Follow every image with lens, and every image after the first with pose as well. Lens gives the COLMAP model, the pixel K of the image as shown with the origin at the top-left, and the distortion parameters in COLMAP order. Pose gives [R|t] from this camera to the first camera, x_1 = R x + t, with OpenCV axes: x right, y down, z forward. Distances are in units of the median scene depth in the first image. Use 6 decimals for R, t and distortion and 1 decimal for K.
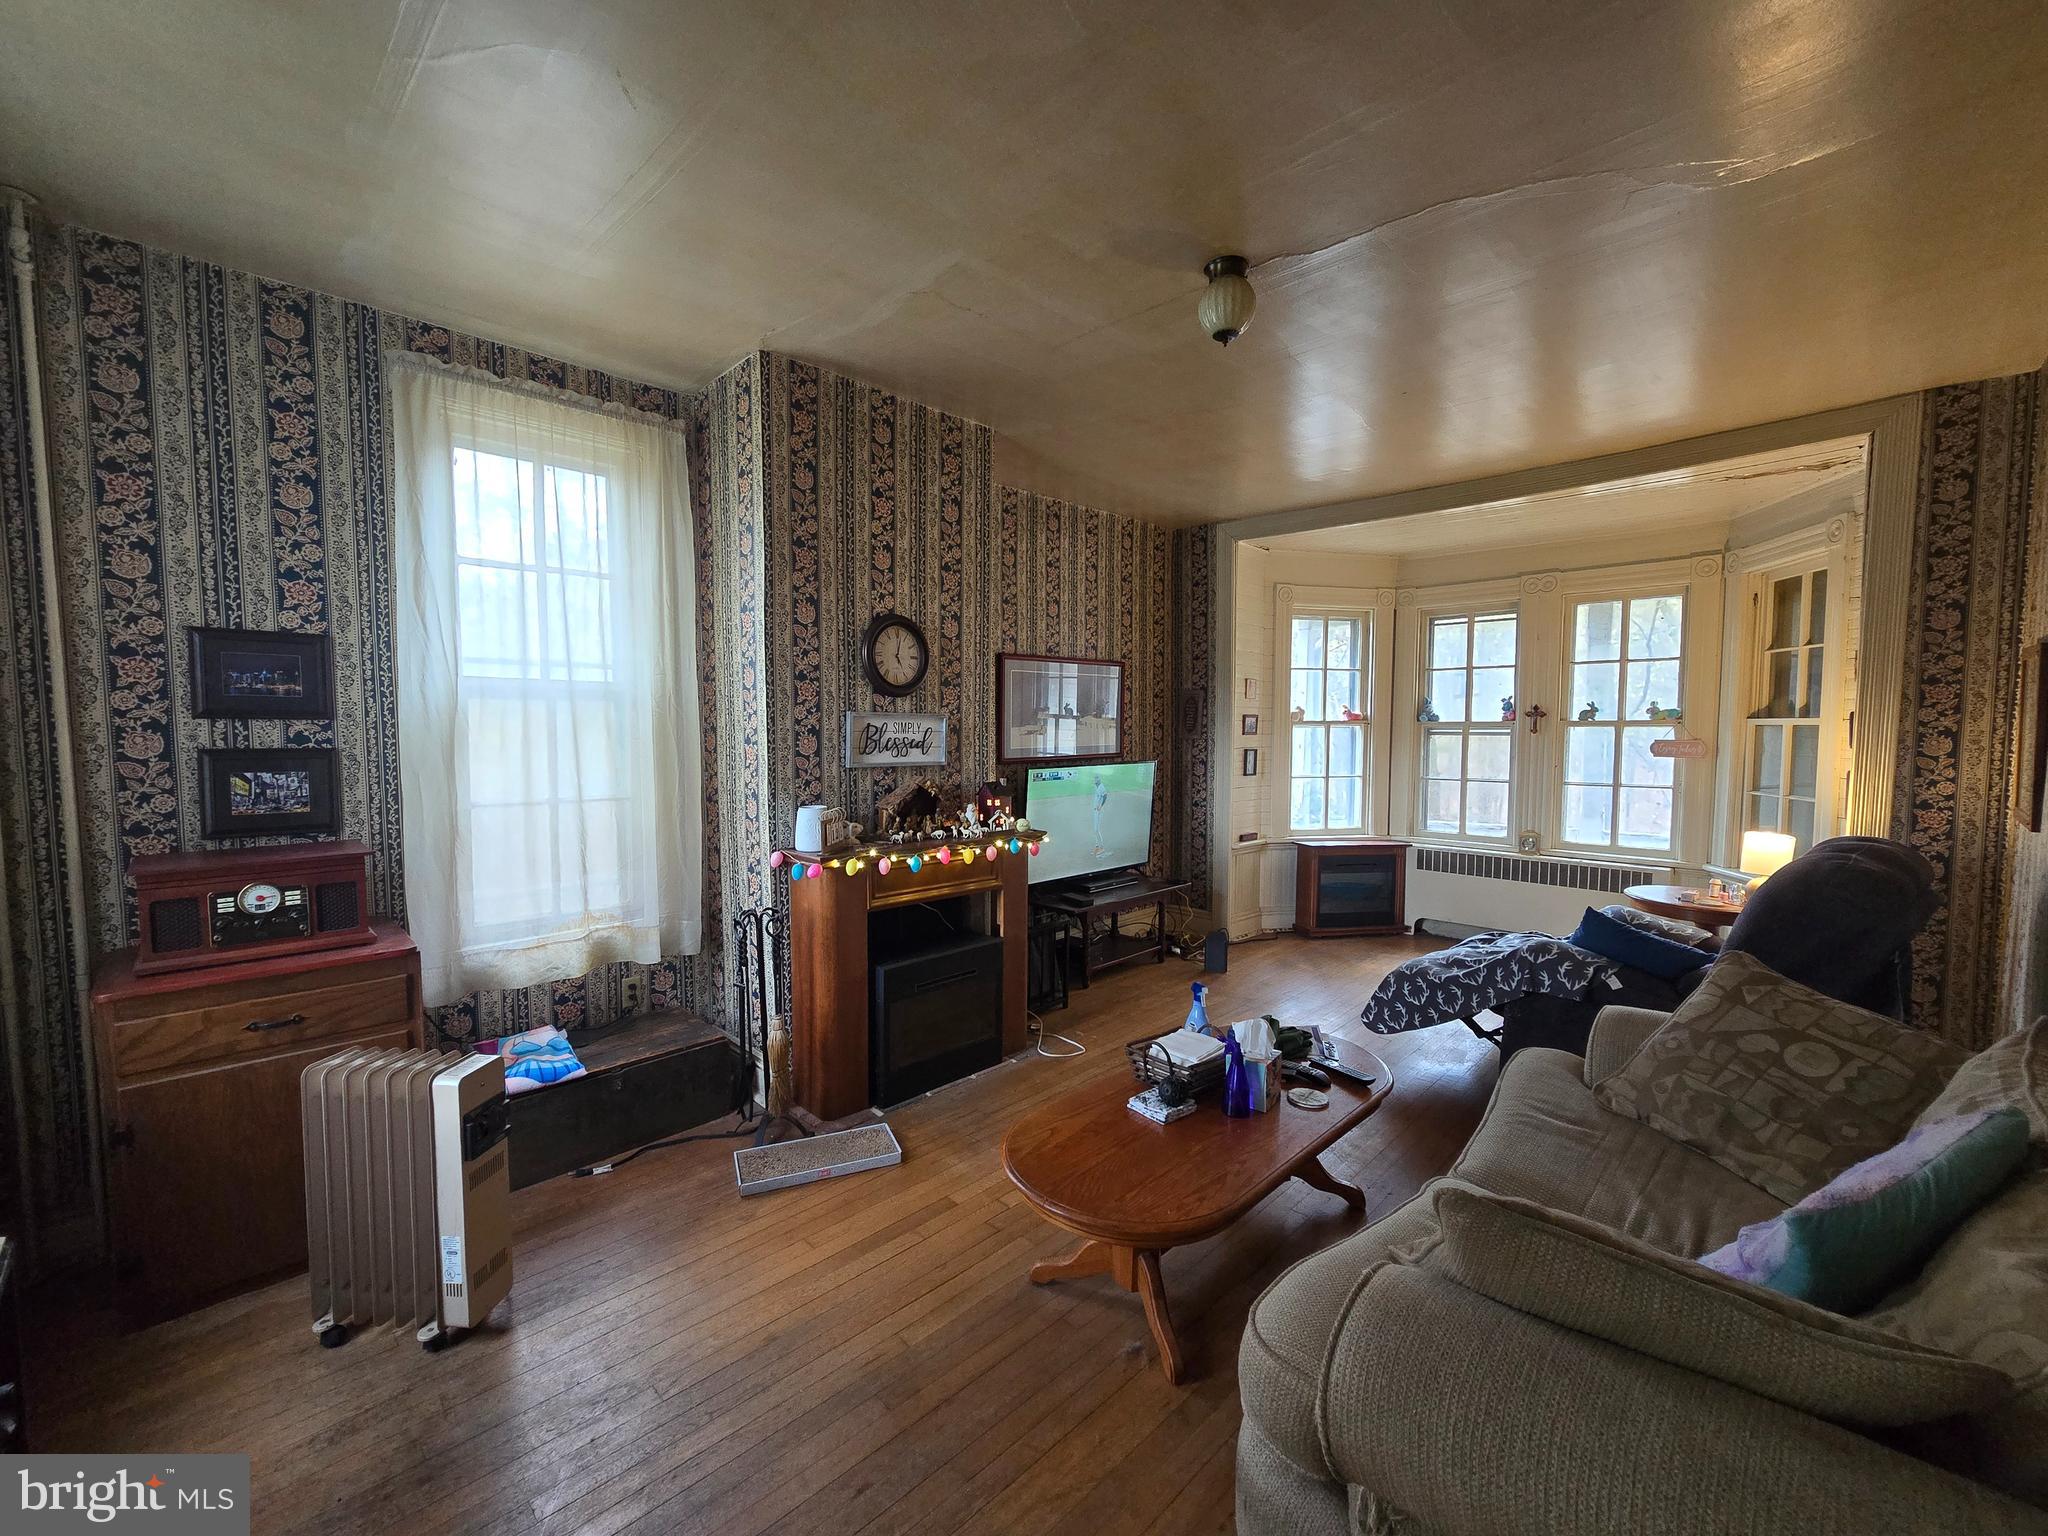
lens RADIAL K [[840.4, 0, 1022.2], [0, 840.4, 778.9], [0, 0, 1]] dist [-0.001667, -0.000859]
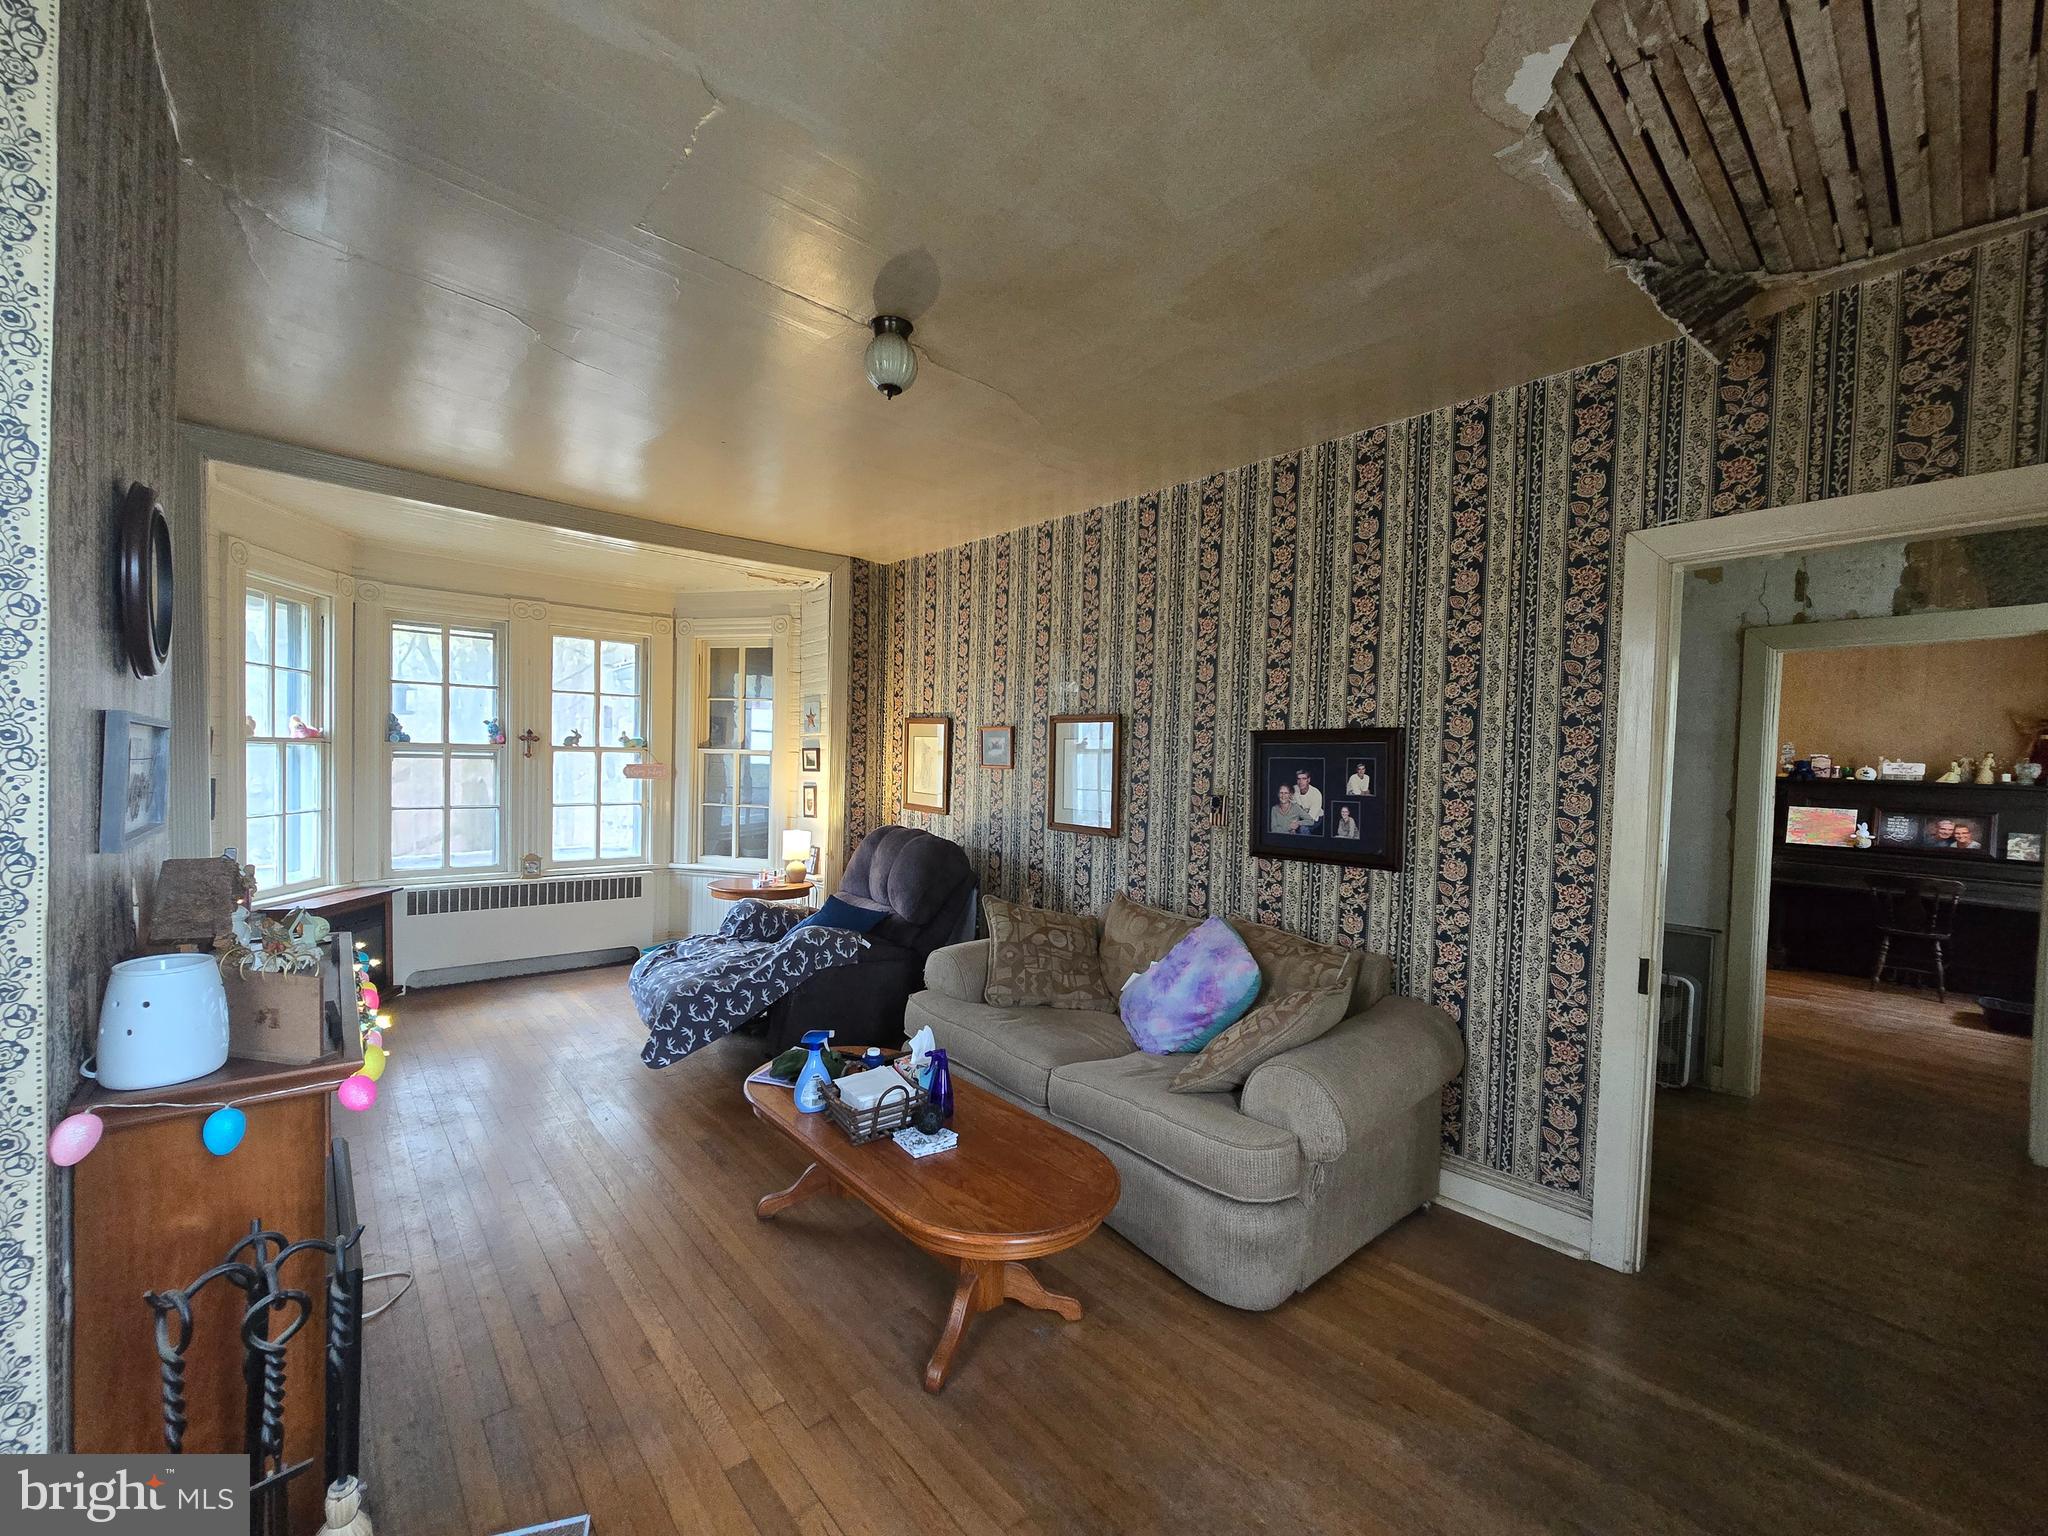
lens RADIAL K [[835.9, 0, 1016.7], [0, 835.9, 778.2], [0, 0, 1]] dist [-0.001223, -0.000145]
pose [[0.073564, -0.019681, 0.997096, -0.353797], [0.038898, 0.999101, 0.016851, -0.023756], [-0.996532, 0.037546, 0.074263, 0.349032]]
